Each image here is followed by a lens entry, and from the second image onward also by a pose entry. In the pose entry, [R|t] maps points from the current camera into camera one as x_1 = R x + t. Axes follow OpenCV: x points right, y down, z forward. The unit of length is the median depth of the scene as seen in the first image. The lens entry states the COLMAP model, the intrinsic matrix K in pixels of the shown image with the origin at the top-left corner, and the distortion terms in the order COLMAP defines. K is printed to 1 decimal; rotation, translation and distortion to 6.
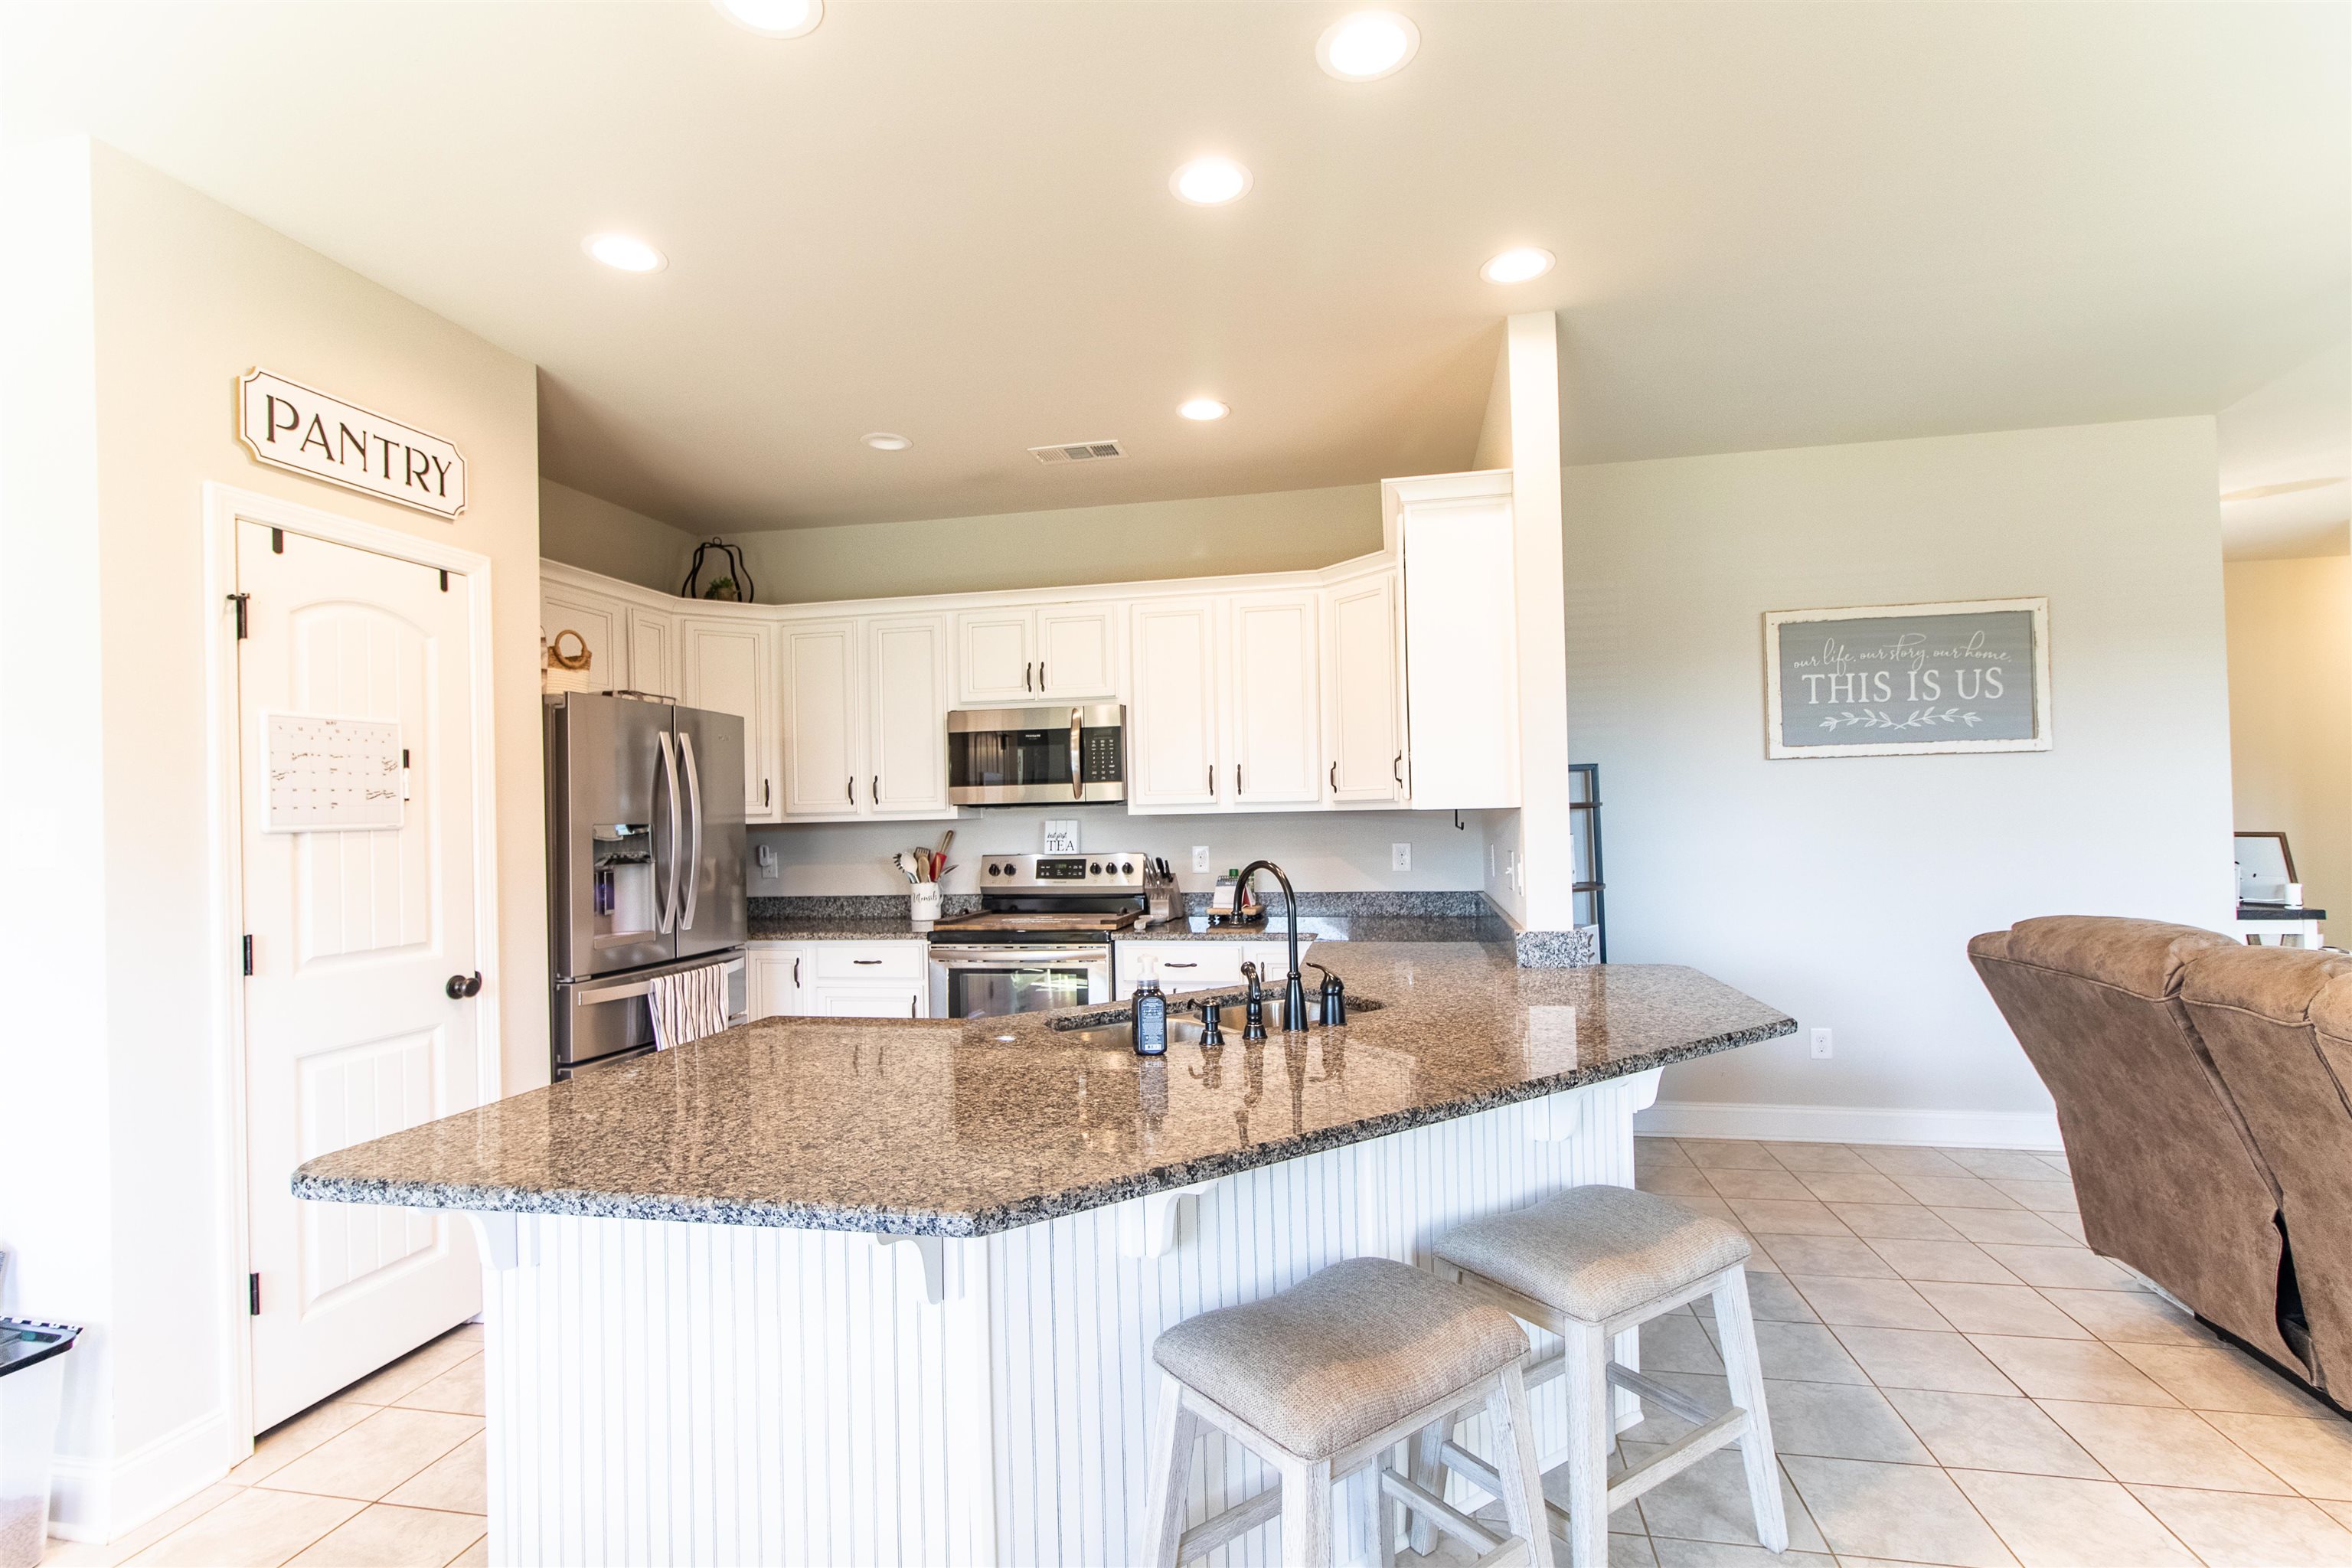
lens RADIAL K [[1093.3, 0, 1179.1], [0, 1093.3, 801.2], [0, 0, 1]] dist [0.001976, 0.000289]
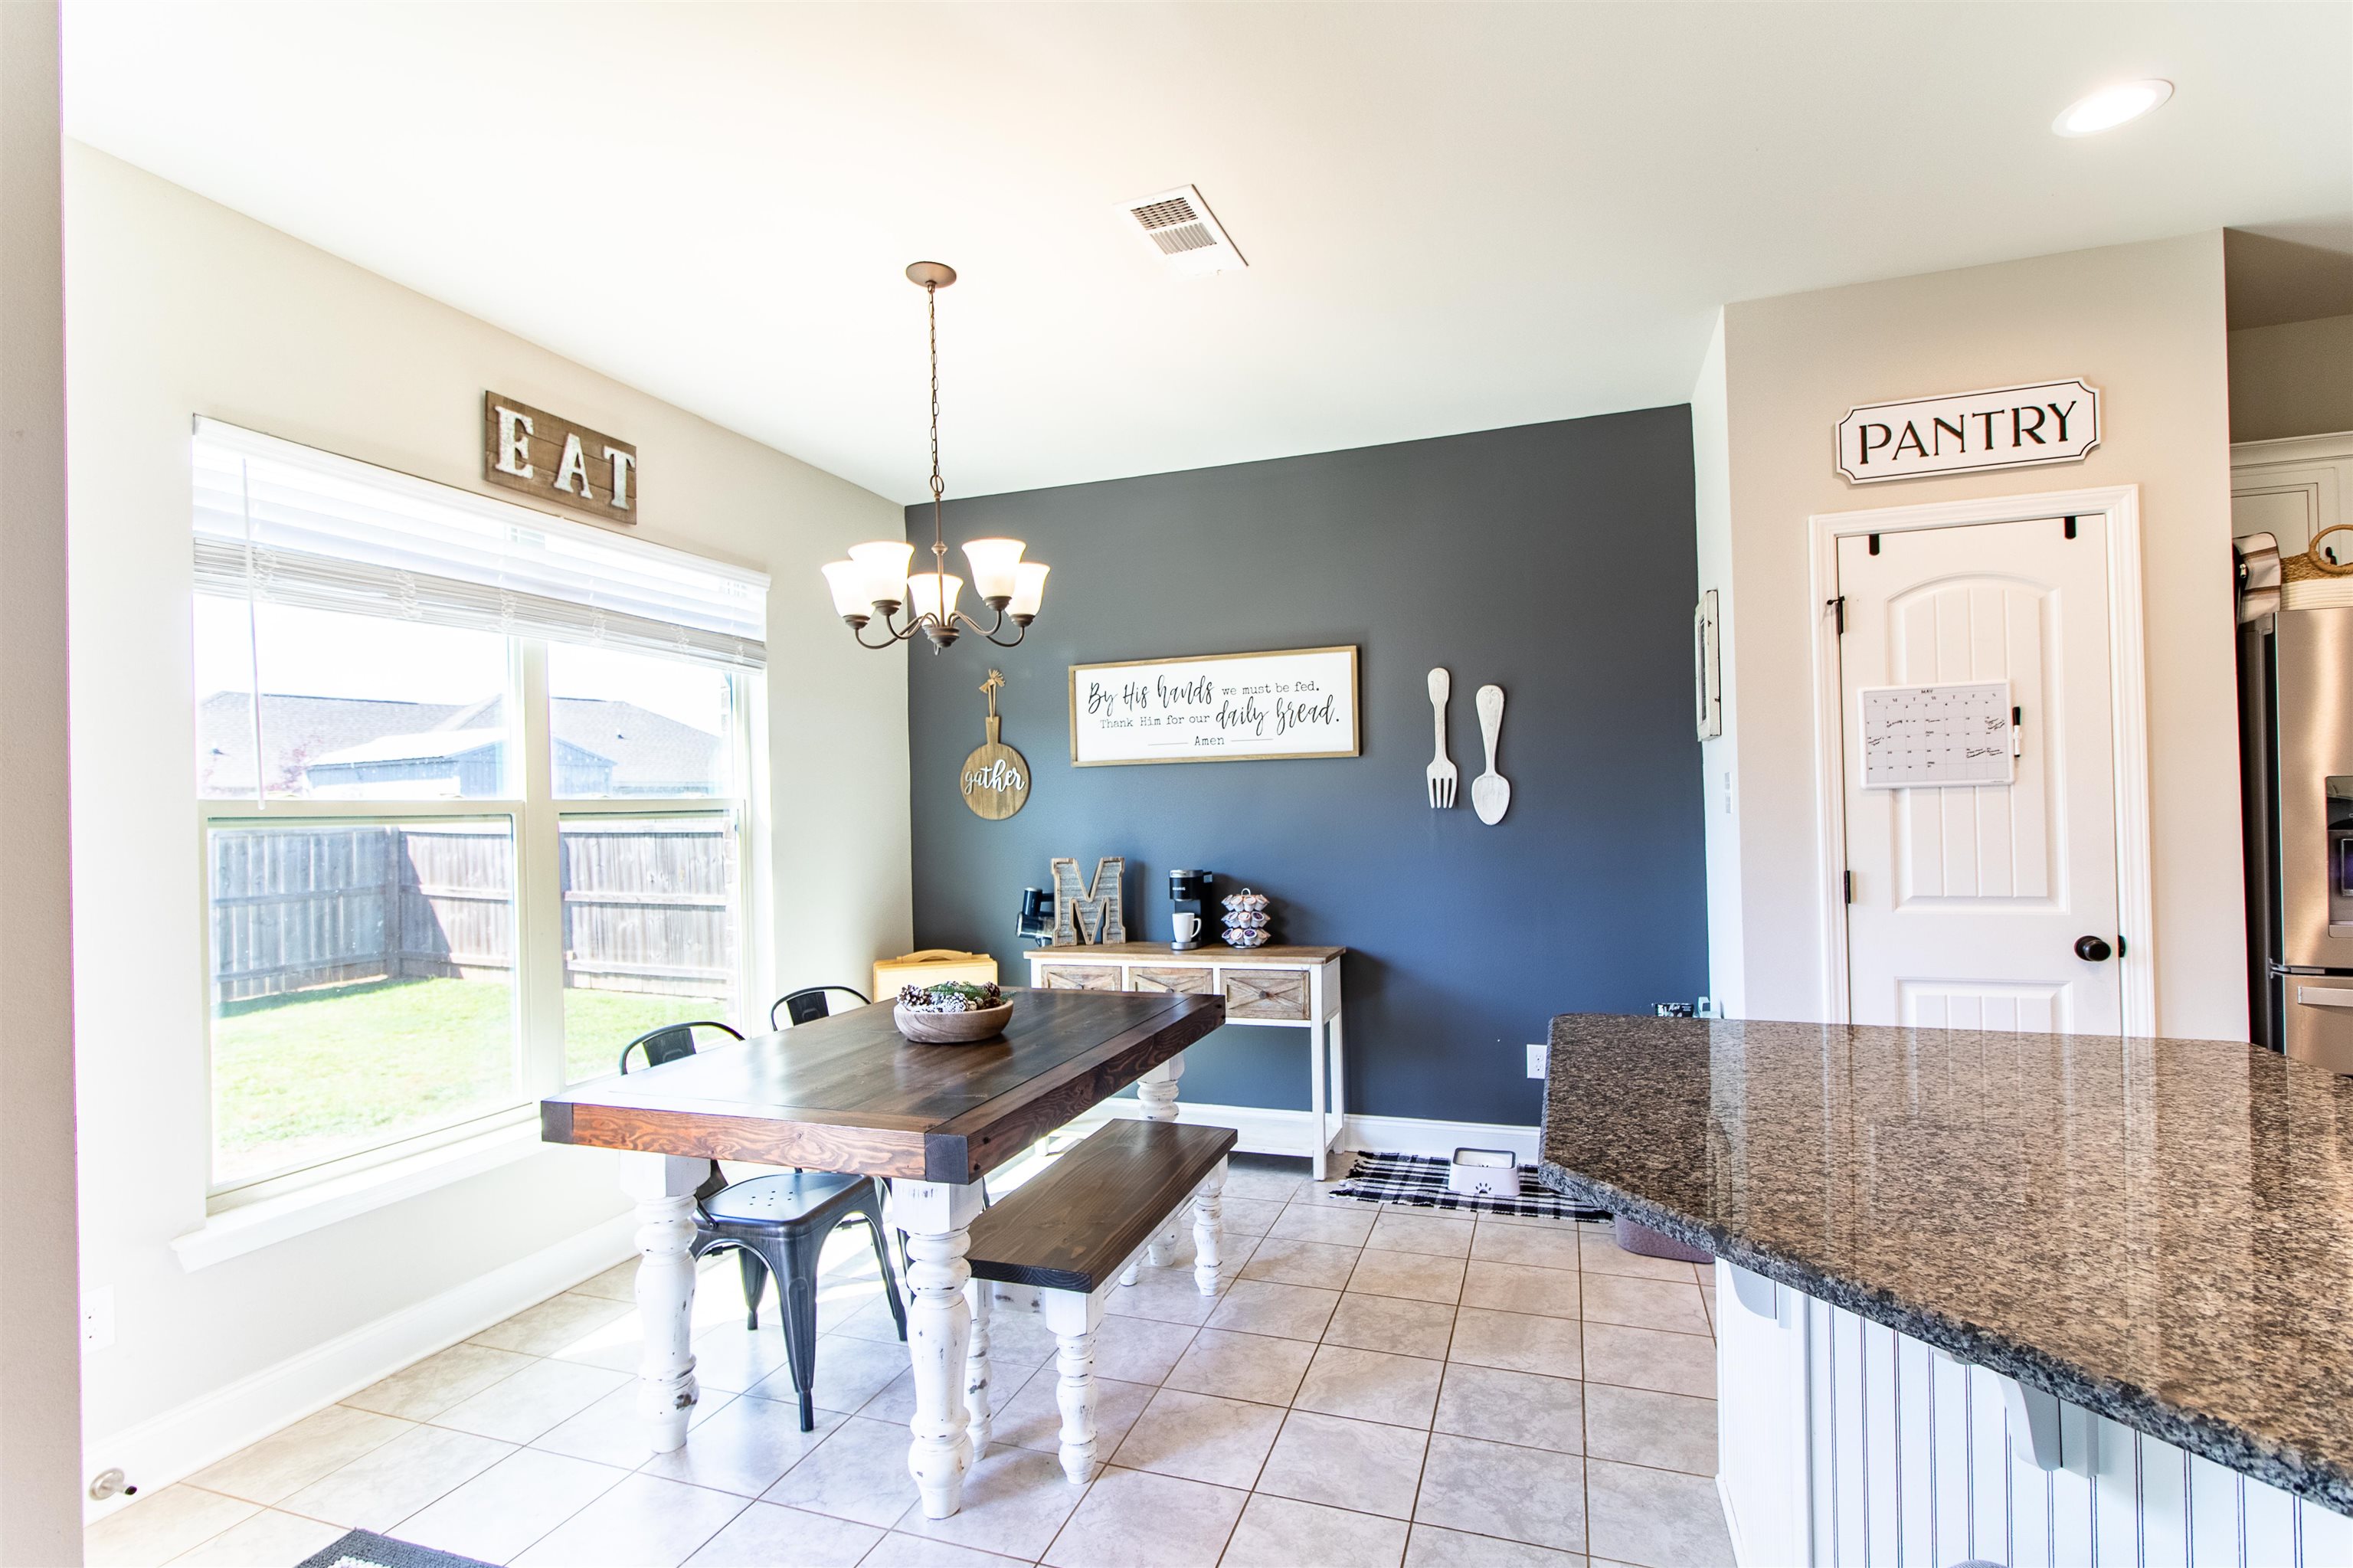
lens RADIAL K [[1093.8, 0, 1188.9], [0, 1093.8, 802.3], [0, 0, 1]] dist [0.001976, 0.000289]
pose [[-0.130824, 0.020877, -0.991186, 0.384456], [0.038384, 0.999135, 0.015978, -0.003868], [0.990662, -0.035955, -0.131512, 0.336863]]
